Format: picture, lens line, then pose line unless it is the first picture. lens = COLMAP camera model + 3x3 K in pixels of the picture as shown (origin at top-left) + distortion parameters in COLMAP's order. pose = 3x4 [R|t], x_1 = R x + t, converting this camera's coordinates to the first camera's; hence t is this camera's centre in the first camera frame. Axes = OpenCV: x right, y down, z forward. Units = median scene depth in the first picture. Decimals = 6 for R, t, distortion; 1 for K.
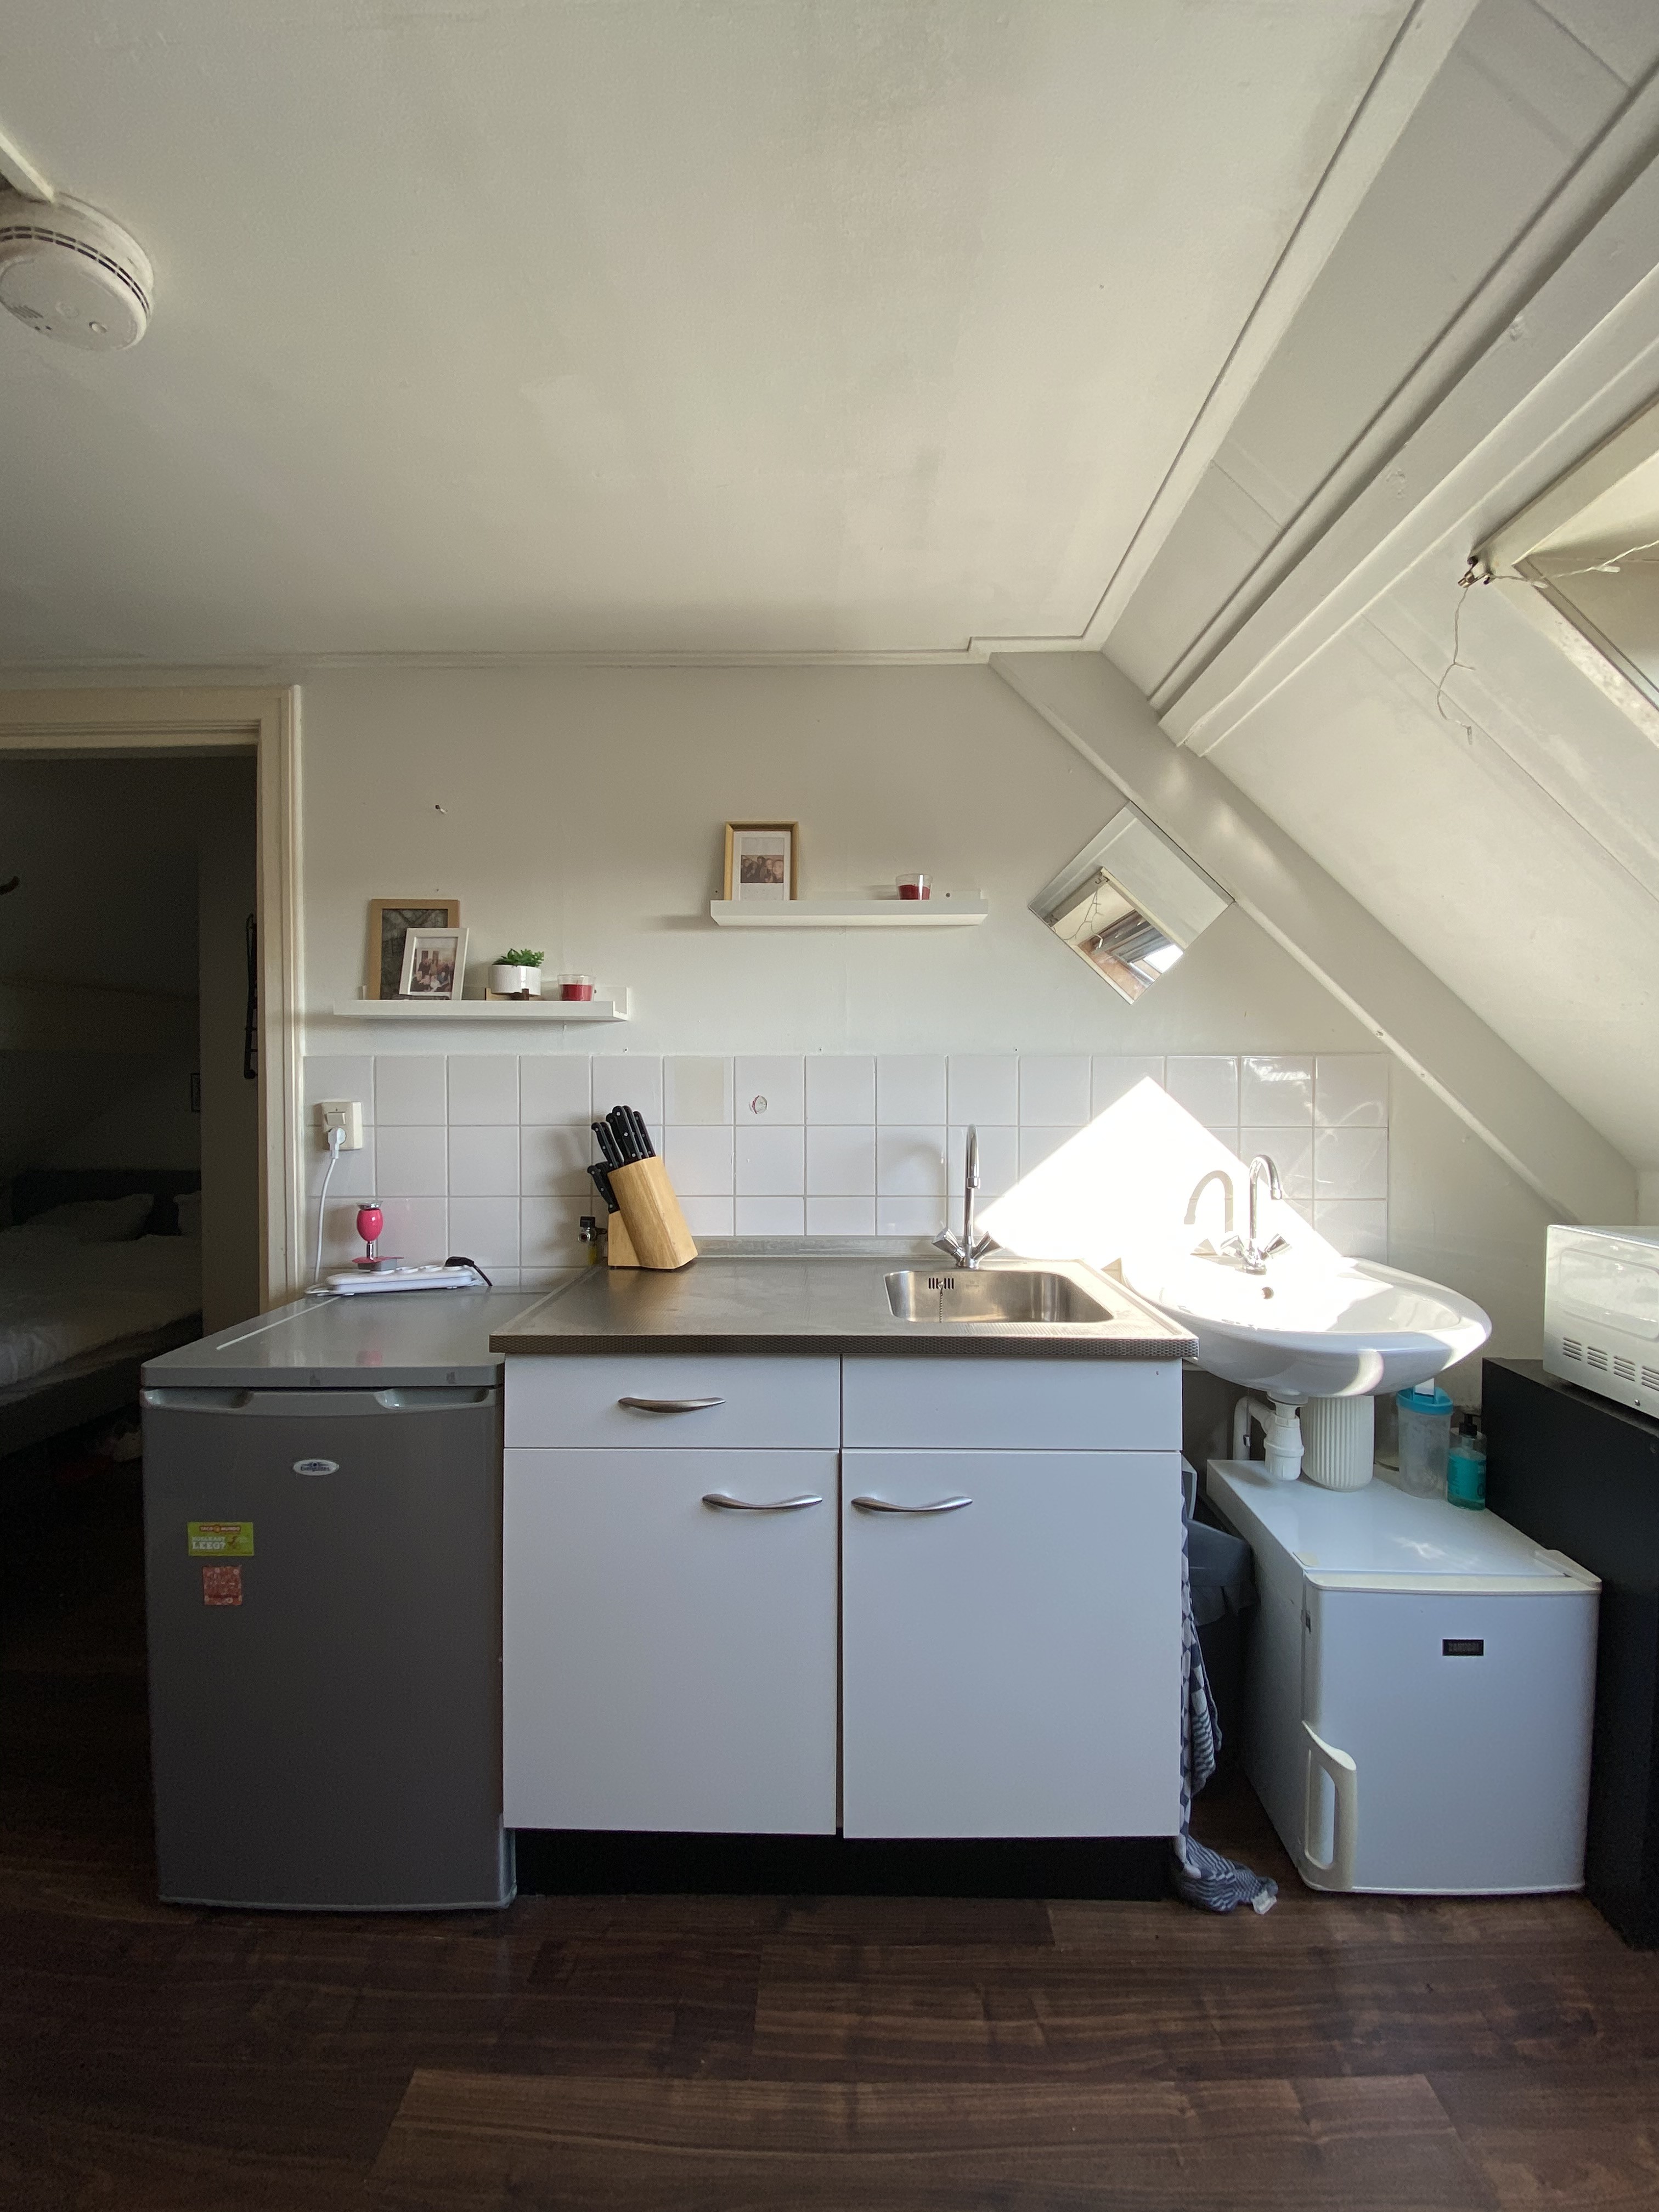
lens RADIAL K [[887.3, 0, 822.1], [0, 887.3, 1098.0], [0, 0, 1]] dist [0.033053, -0.025933]
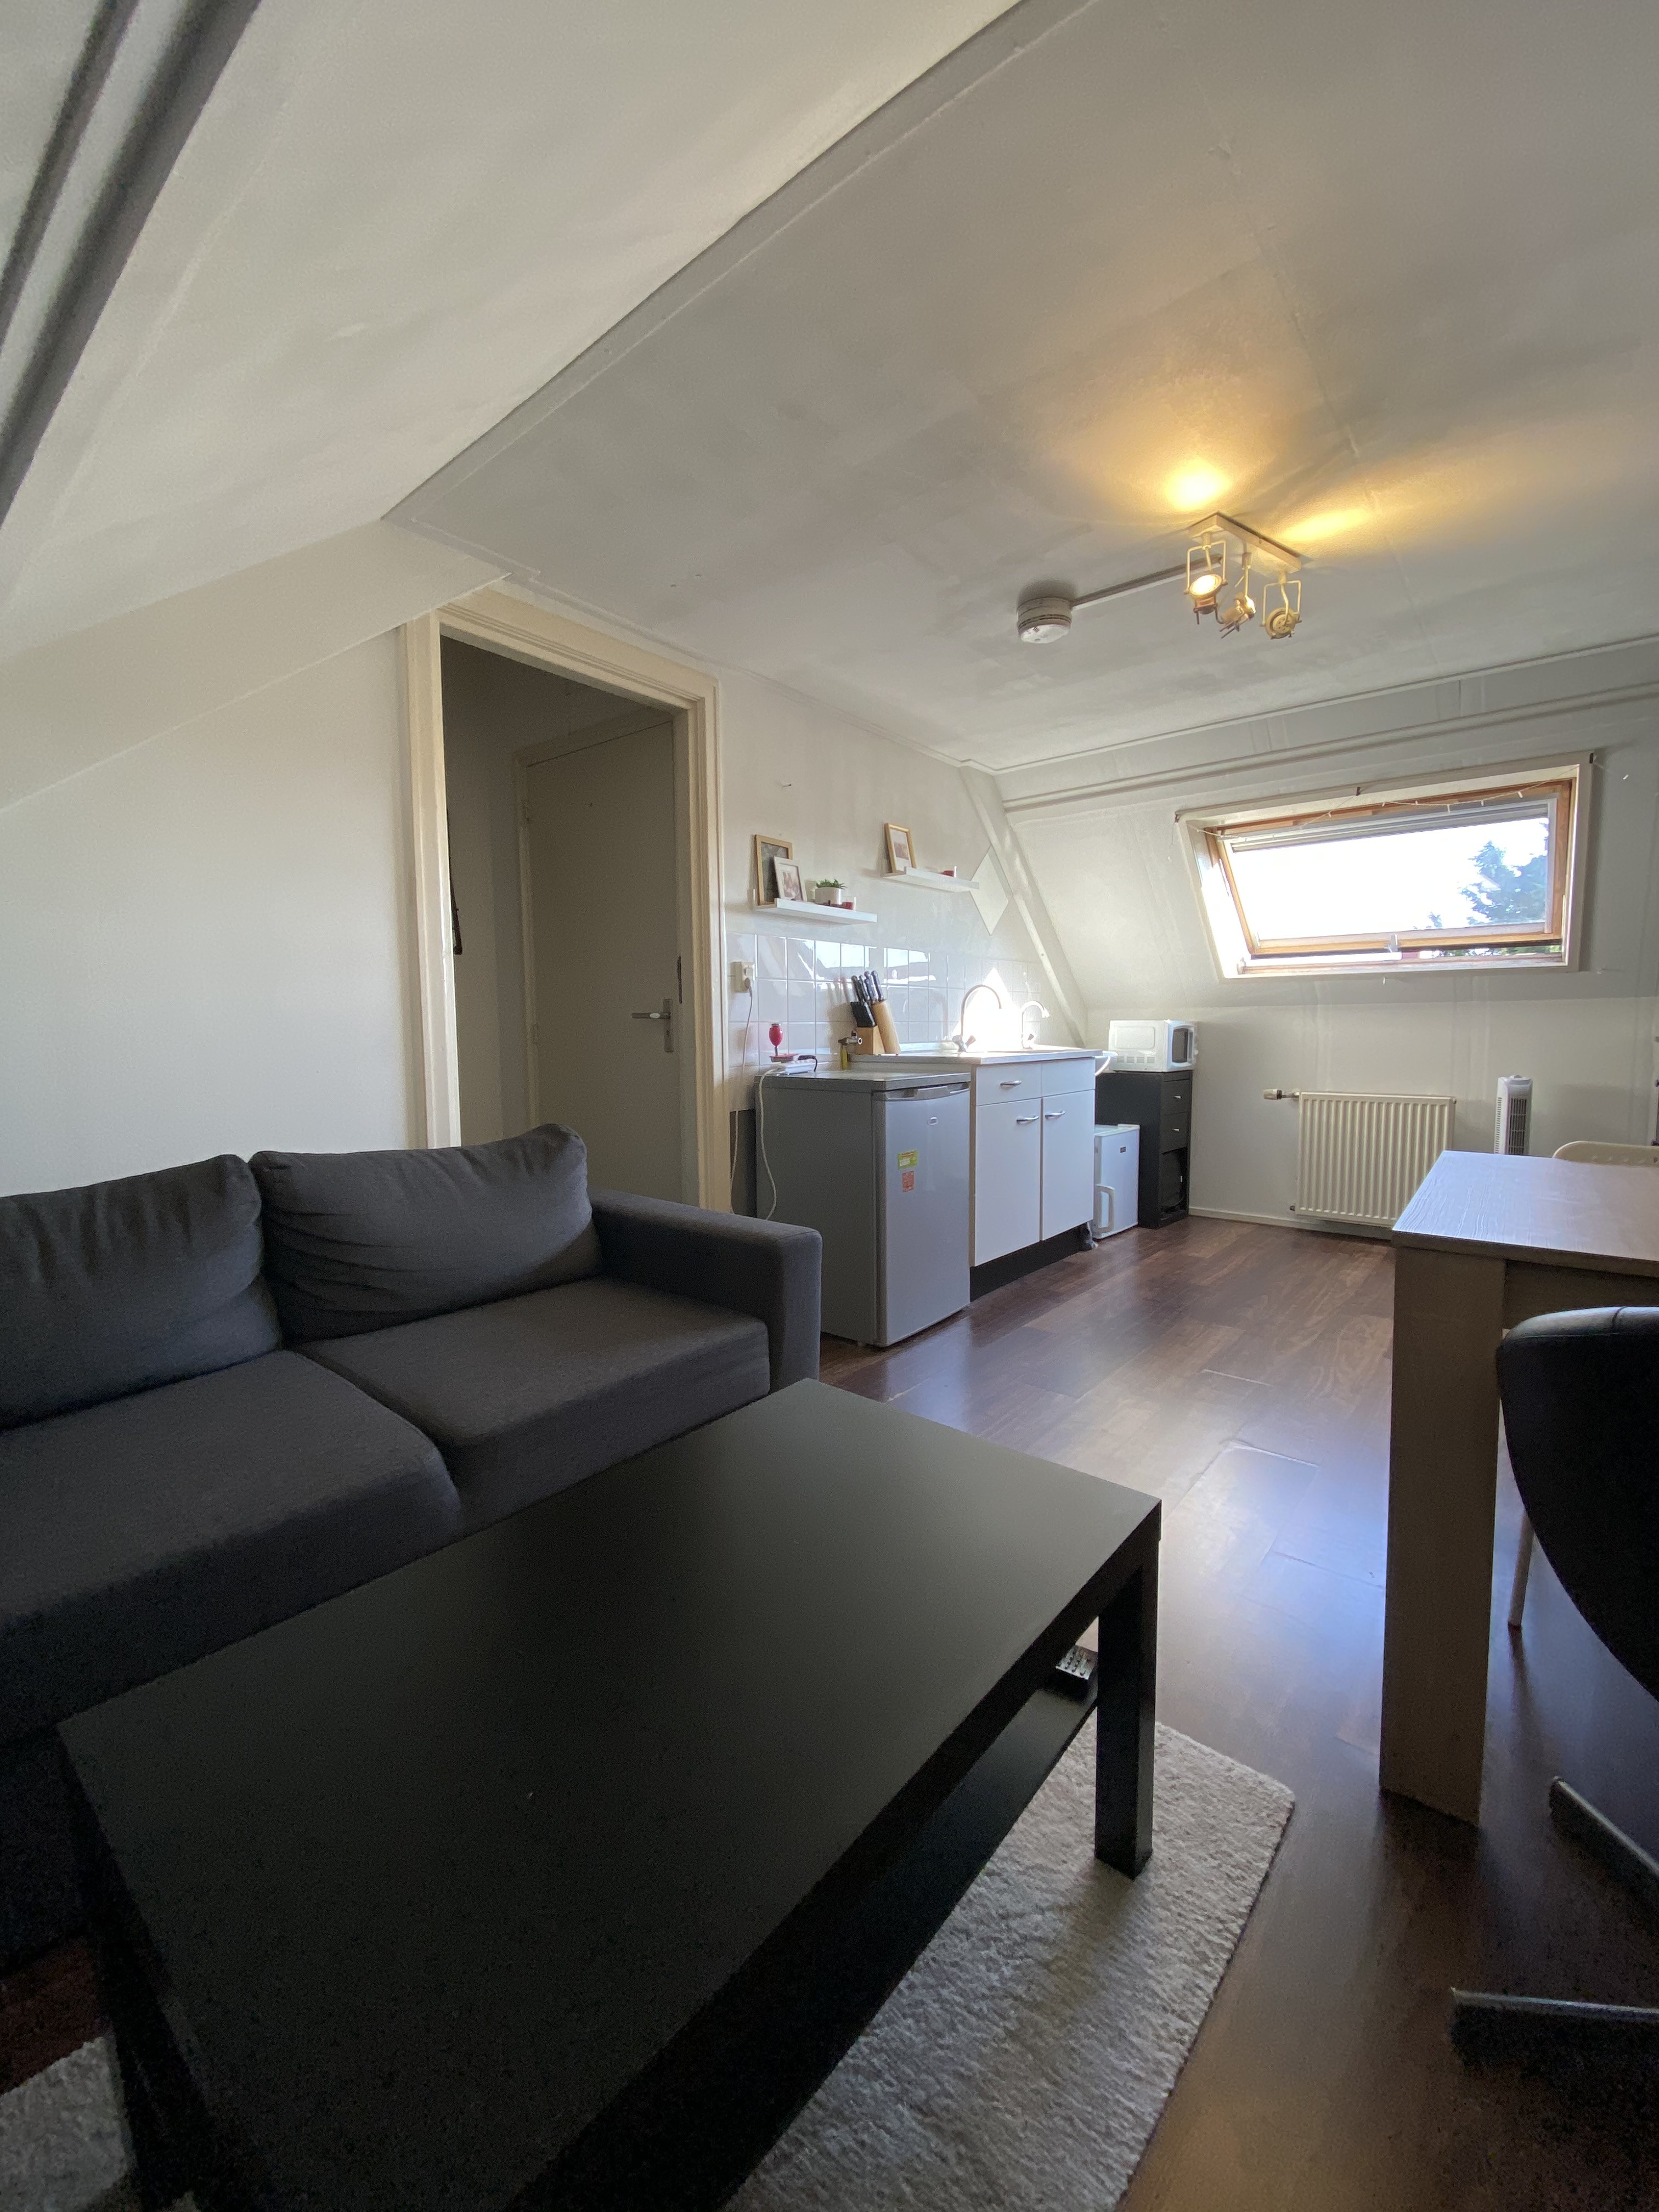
lens RADIAL K [[887.3, 0, 822.1], [0, 887.3, 1098.0], [0, 0, 1]] dist [0.033053, -0.025933]
pose [[0.633555, -0.066788, 0.770810, -1.762828], [0.016154, 0.997192, 0.073125, 0.139427], [-0.773529, -0.033877, 0.632855, -0.117625]]
